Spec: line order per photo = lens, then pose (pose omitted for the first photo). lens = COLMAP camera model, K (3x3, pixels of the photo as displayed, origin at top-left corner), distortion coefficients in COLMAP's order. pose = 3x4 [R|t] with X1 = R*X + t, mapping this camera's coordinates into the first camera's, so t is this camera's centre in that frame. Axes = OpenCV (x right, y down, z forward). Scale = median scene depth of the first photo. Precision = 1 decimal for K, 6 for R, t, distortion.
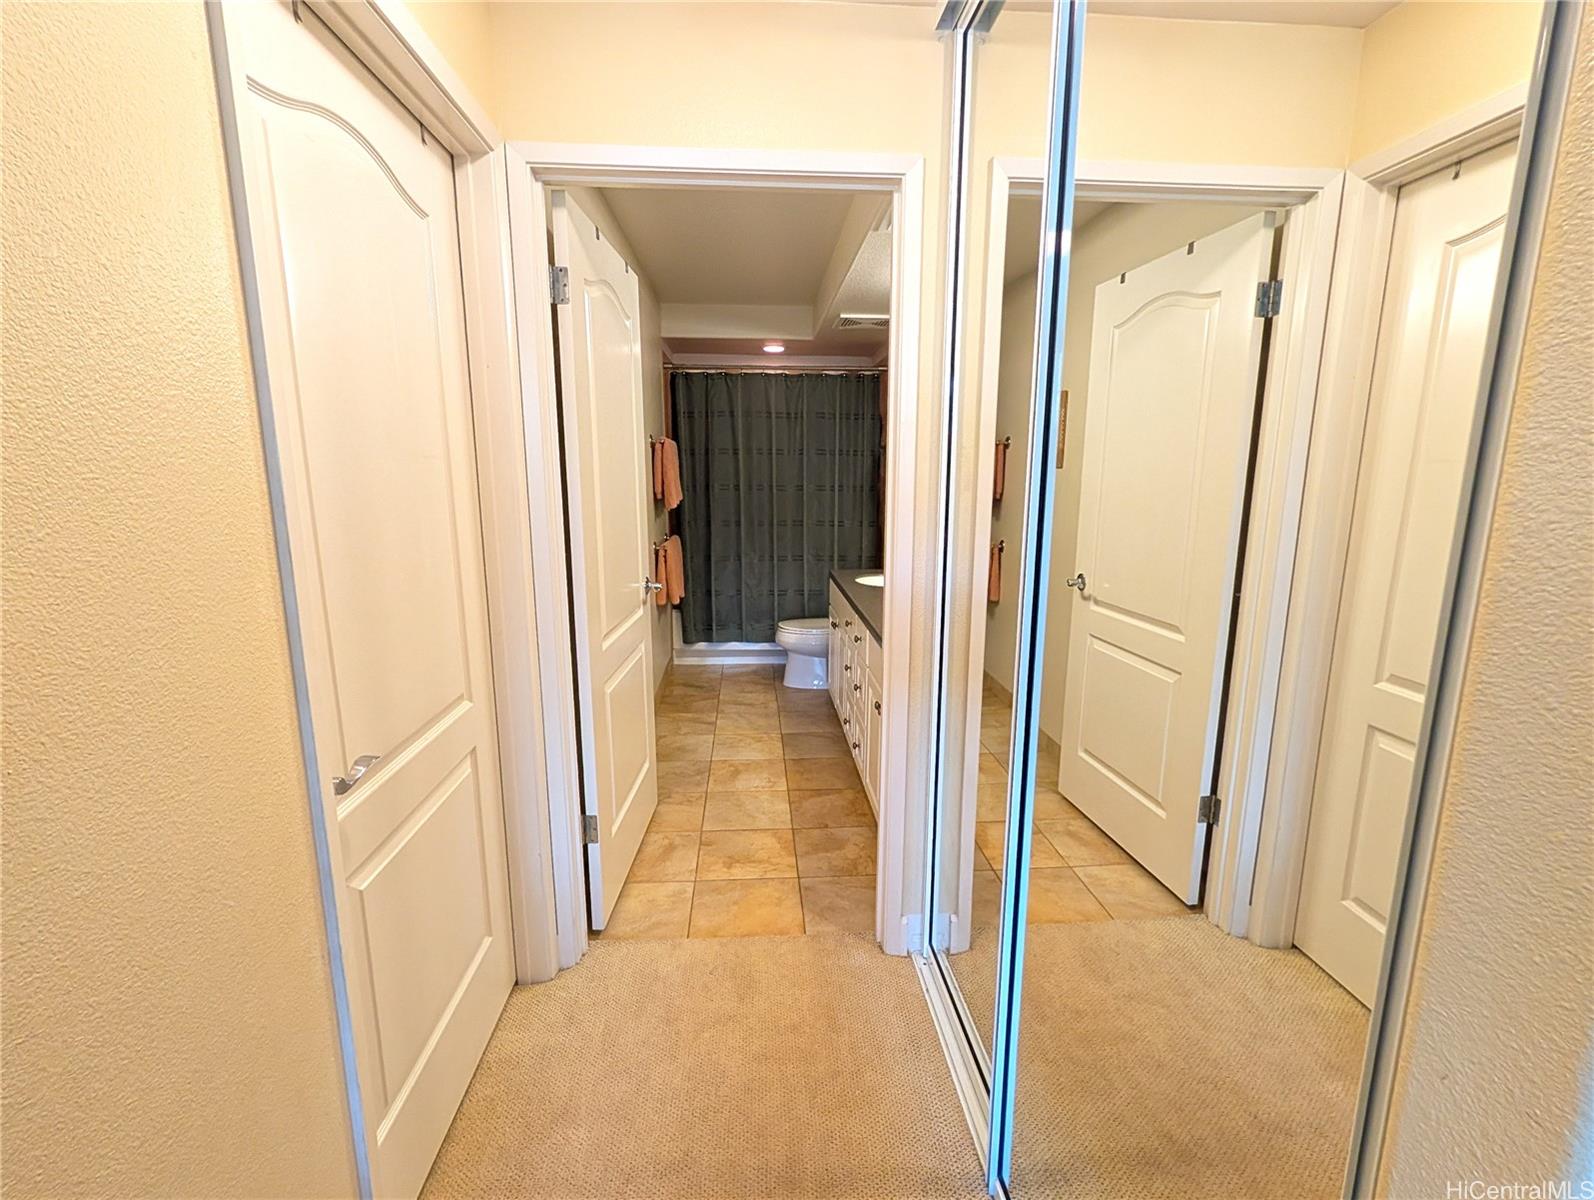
lens RADIAL K [[746.9, 0, 799.9], [0, 746.9, 613.0], [0, 0, 1]] dist [0.007584, -0.003638]
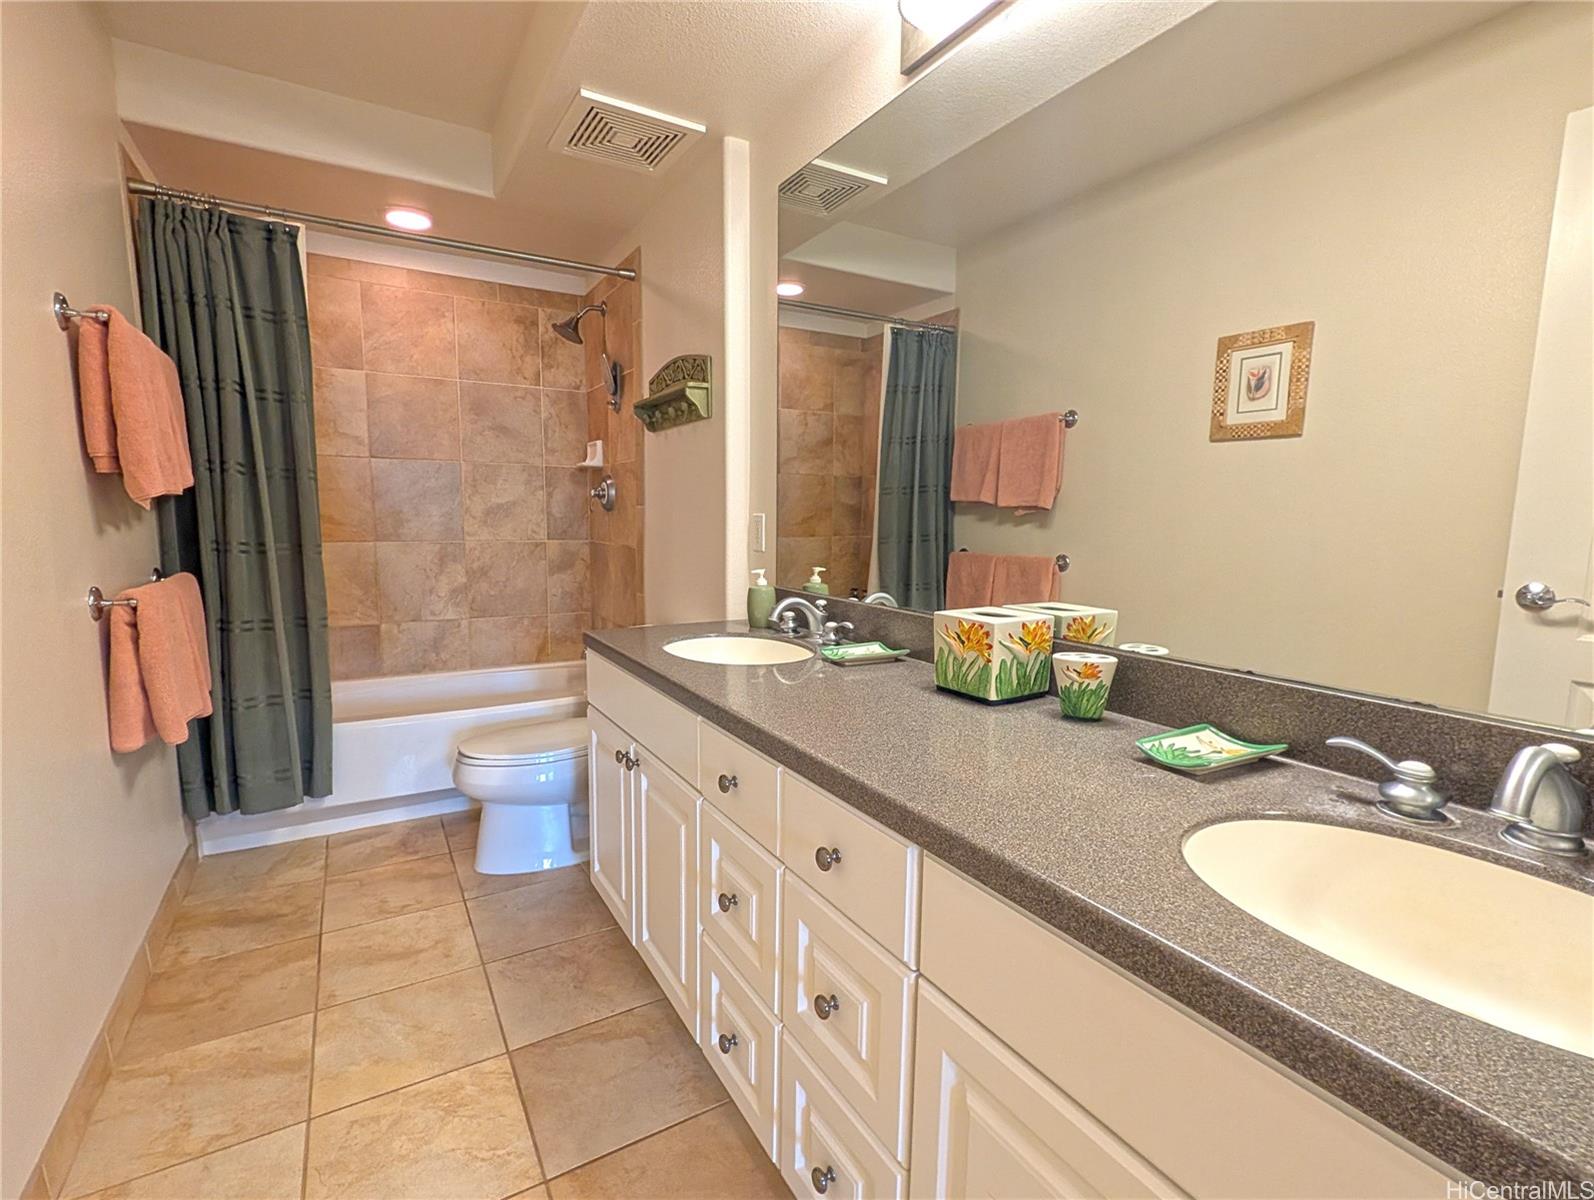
lens RADIAL K [[746.9, 0, 801.5], [0, 746.9, 606.5], [0, 0, 1]] dist [0.007584, -0.003638]
pose [[0.891630, -0.052009, 0.449768, -0.046953], [0.079452, 0.995939, -0.042341, -0.040317], [-0.445739, 0.073488, 0.892141, 0.496090]]
